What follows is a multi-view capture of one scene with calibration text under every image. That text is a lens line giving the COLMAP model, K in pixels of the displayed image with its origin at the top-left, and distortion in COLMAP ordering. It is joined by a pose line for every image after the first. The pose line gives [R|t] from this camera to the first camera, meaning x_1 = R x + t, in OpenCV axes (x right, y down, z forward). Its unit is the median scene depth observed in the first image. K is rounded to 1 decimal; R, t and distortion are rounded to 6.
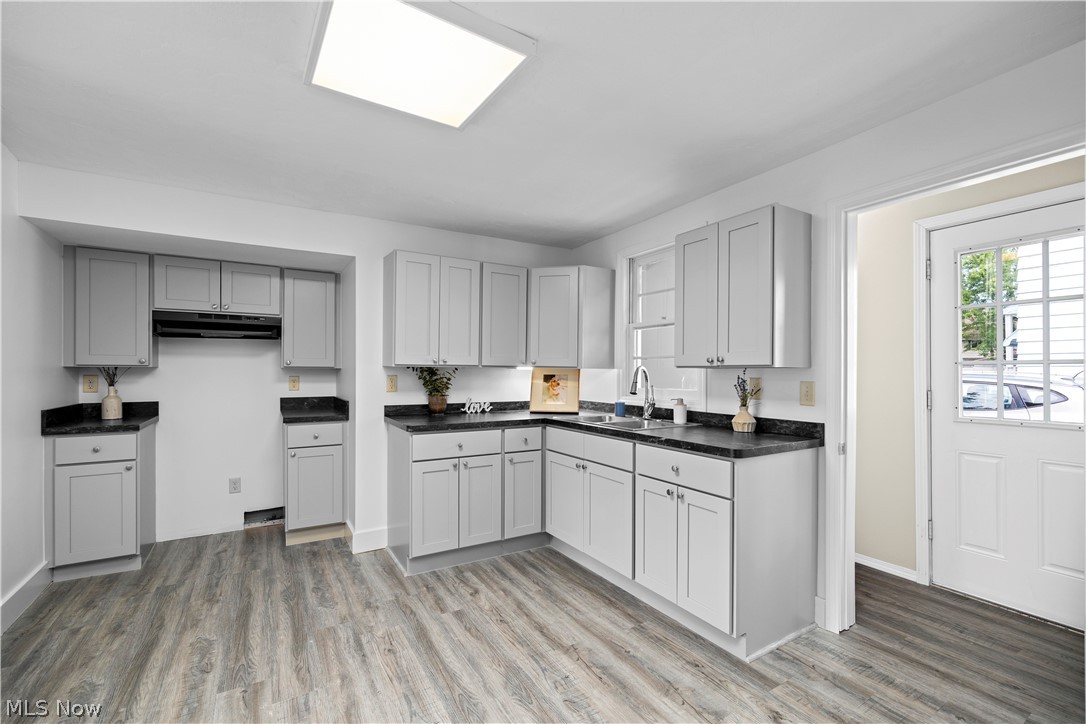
lens RADIAL K [[475.0, 0, 542.7], [0, 475.0, 374.0], [0, 0, 1]] dist [0.000047, 0.000043]
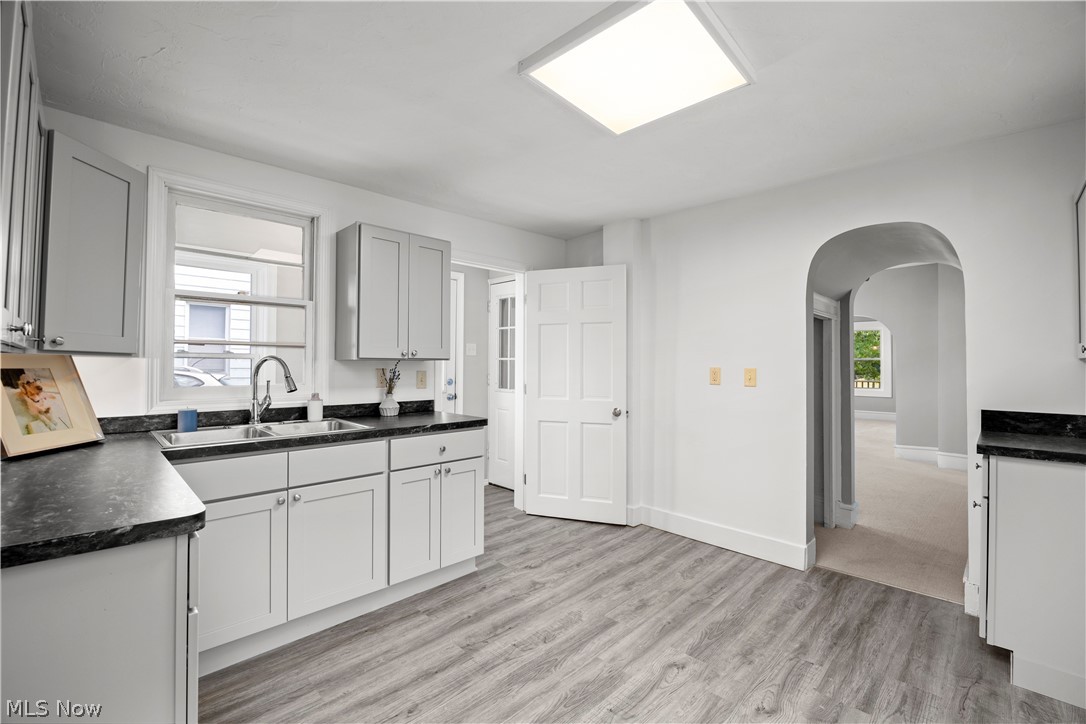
lens RADIAL K [[468.4, 0, 543.0], [0, 468.4, 362.0], [0, 0, 1]] dist [-0.000282, -0.000033]
pose [[-0.244349, 0.000624, 0.969687, -0.787535], [-0.002473, 0.999996, -0.001267, -0.008167], [-0.969684, -0.002707, -0.244347, 0.938045]]
